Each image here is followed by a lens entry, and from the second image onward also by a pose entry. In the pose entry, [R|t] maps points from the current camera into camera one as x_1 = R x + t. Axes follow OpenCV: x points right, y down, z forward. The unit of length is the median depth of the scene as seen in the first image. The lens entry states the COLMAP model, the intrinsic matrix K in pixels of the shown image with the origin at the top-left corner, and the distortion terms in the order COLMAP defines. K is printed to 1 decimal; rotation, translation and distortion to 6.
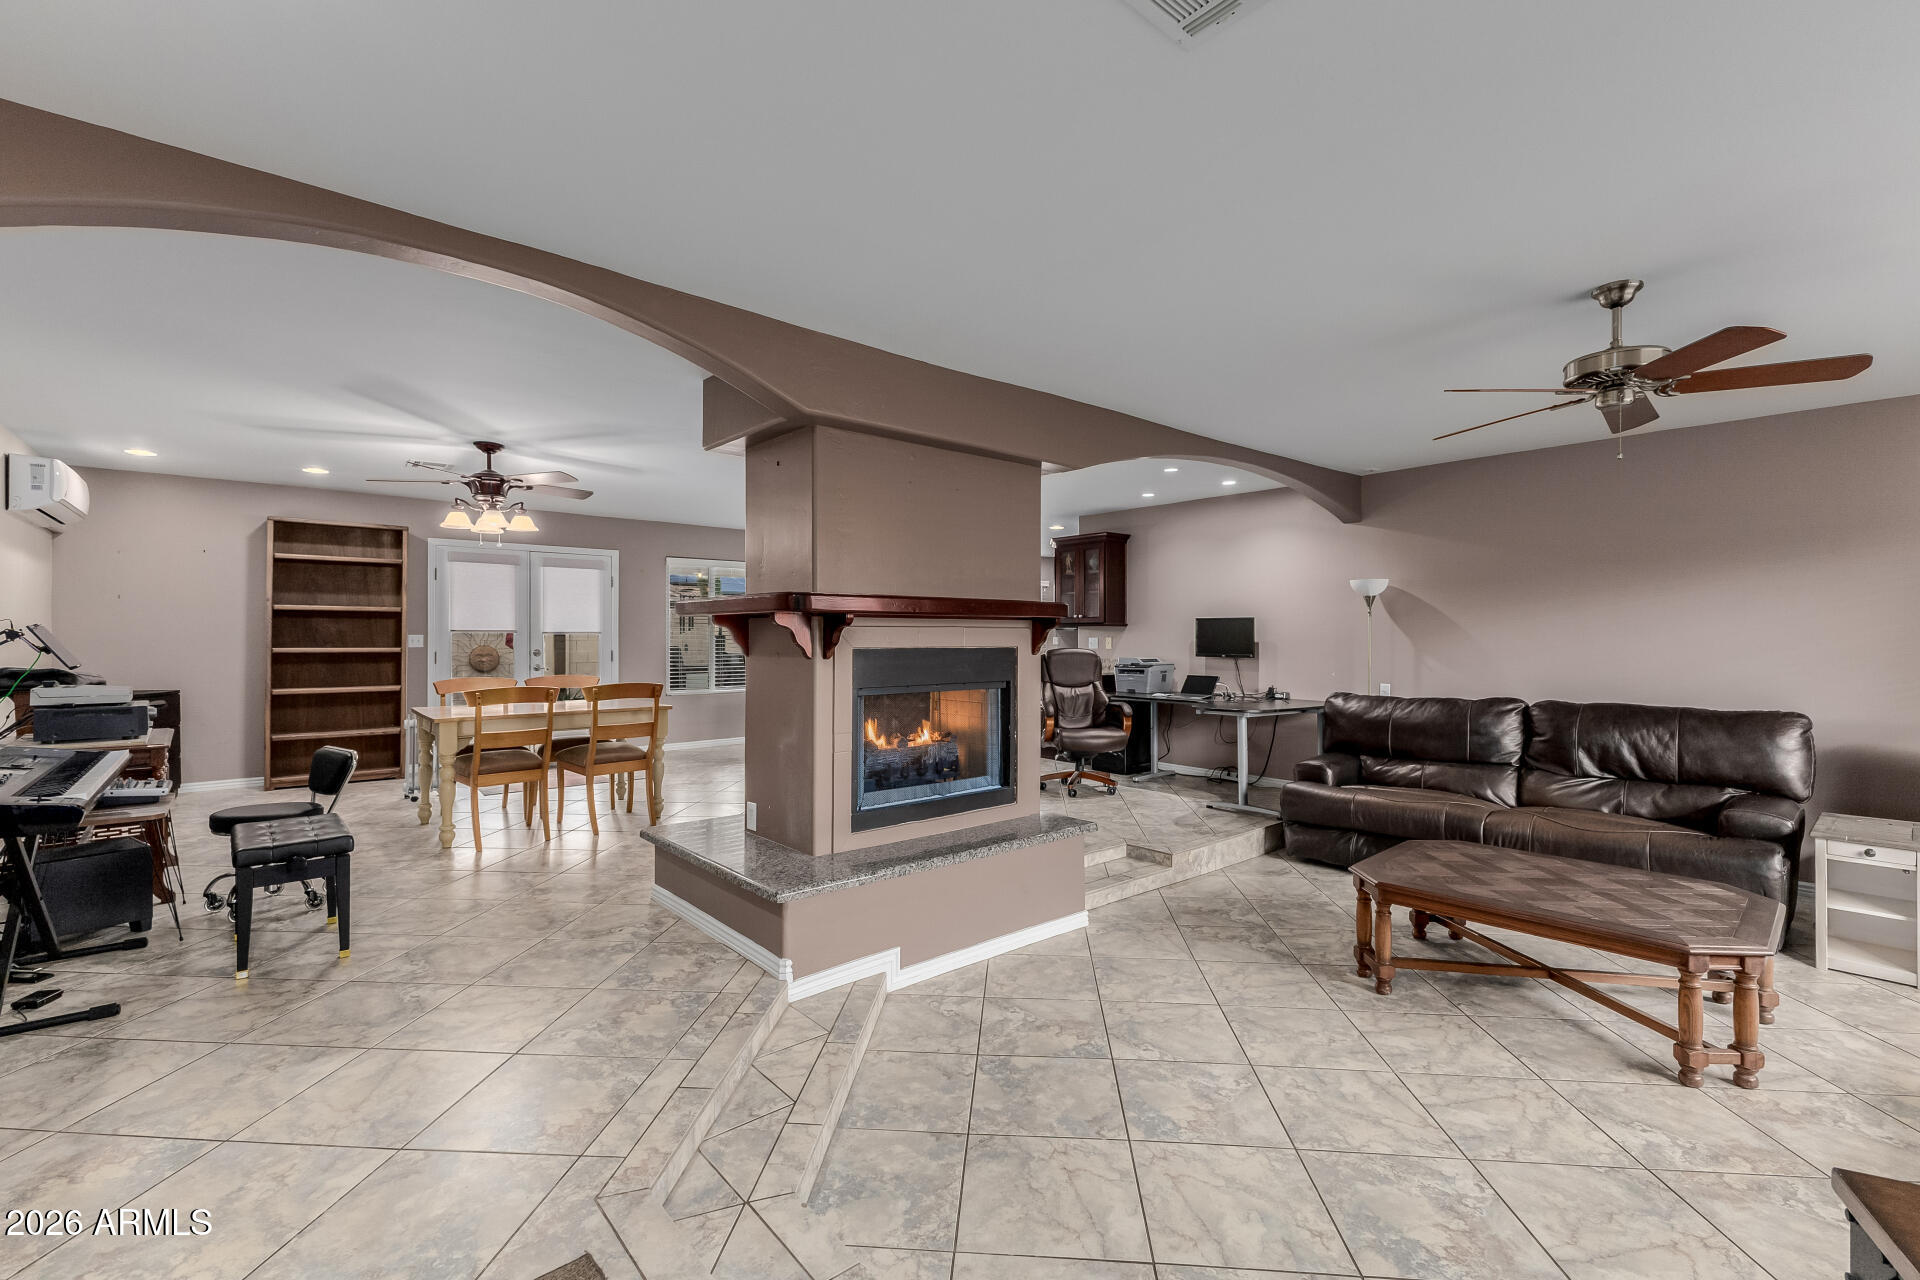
lens RADIAL K [[822.9, 0, 960.0], [0, 822.9, 640.0], [0, 0, 1]] dist [0.007488, 0.000466]
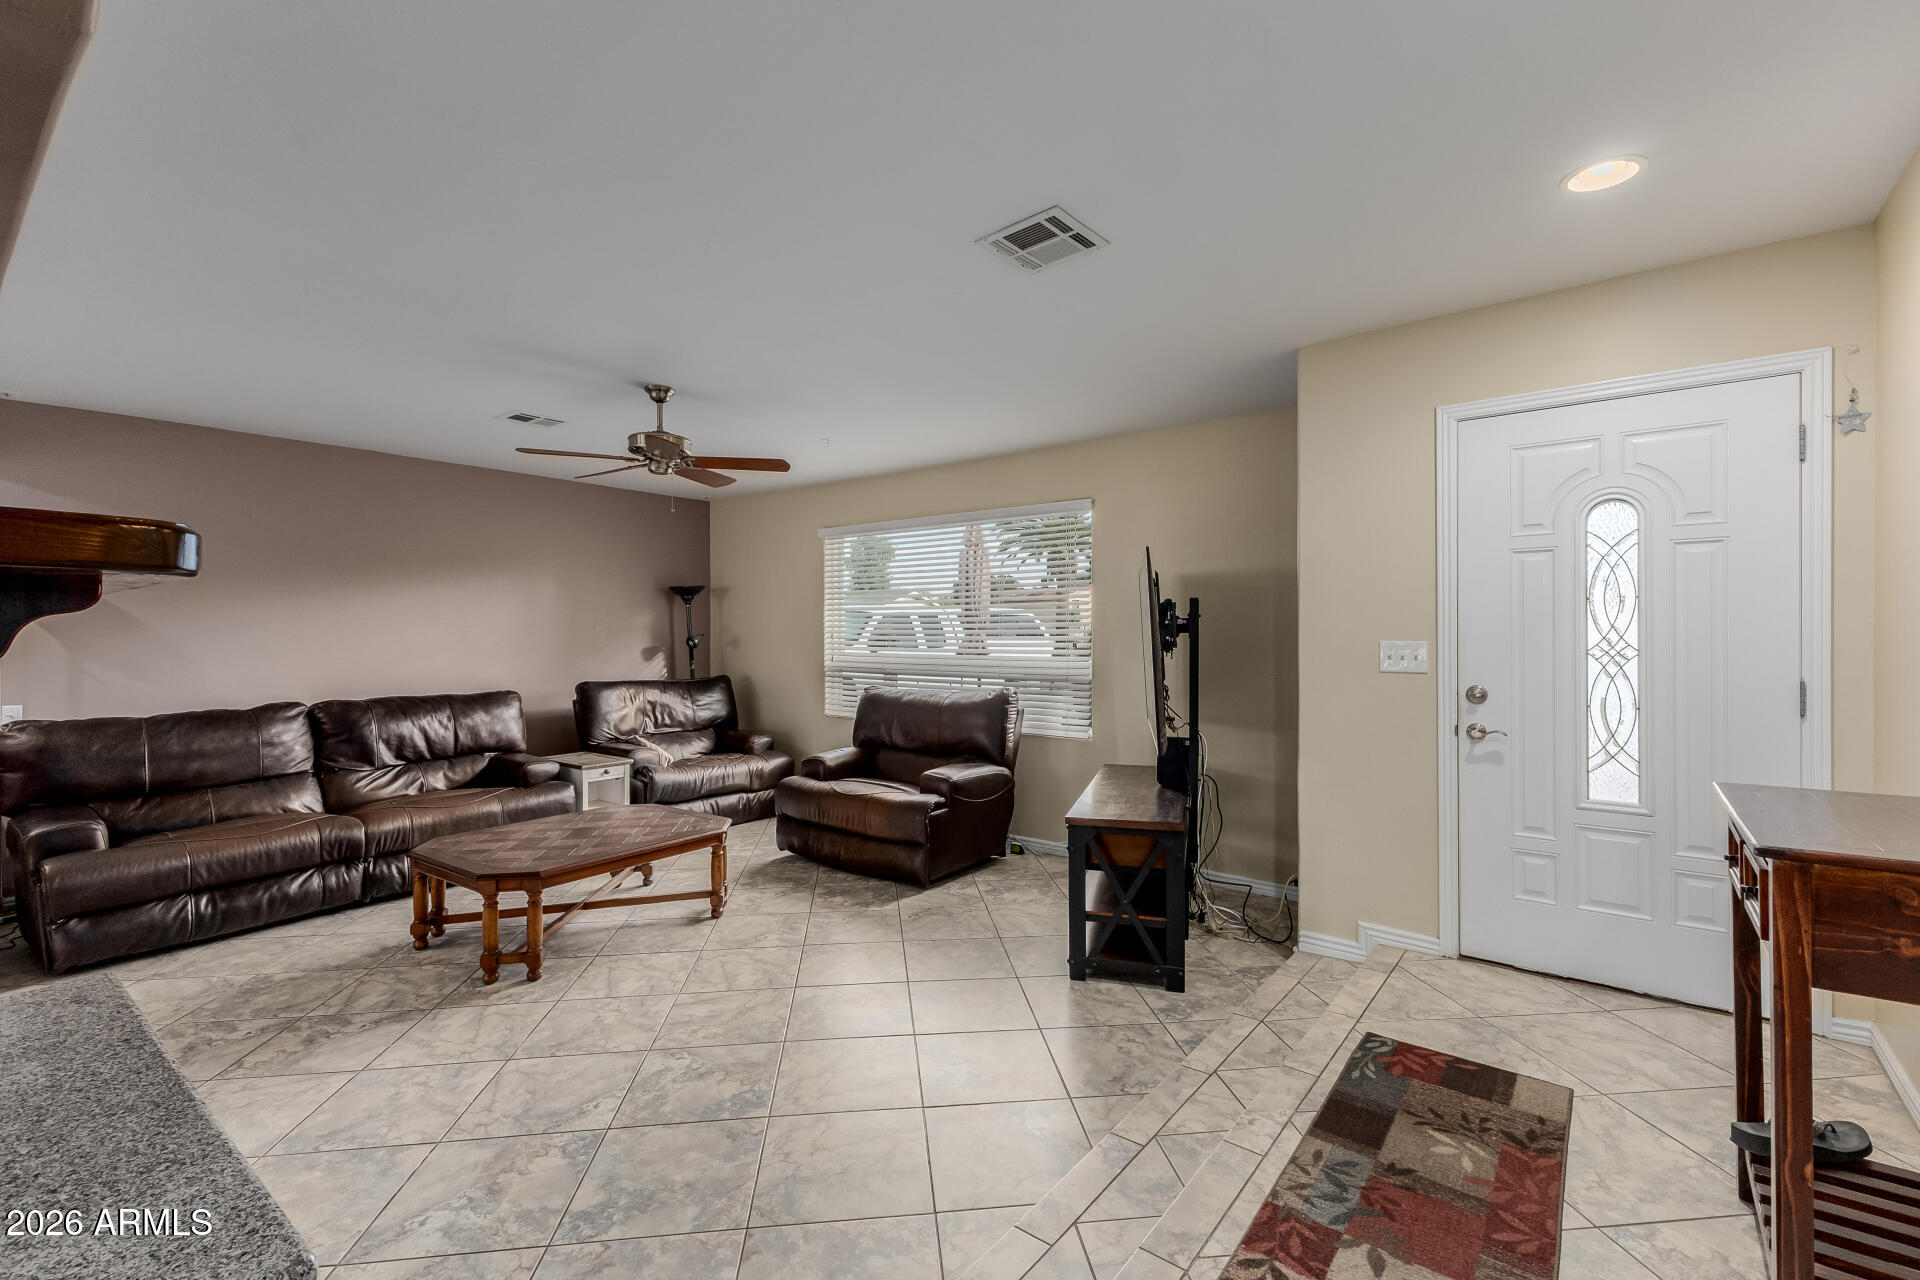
lens RADIAL K [[822.9, 0, 960.0], [0, 822.9, 640.0], [0, 0, 1]] dist [0.007488, 0.000466]
pose [[-0.185224, -0.007396, 0.982668, -0.448532], [0.006683, 0.999939, 0.008786, -0.003239], [-0.982674, 0.008194, -0.185164, 0.492920]]
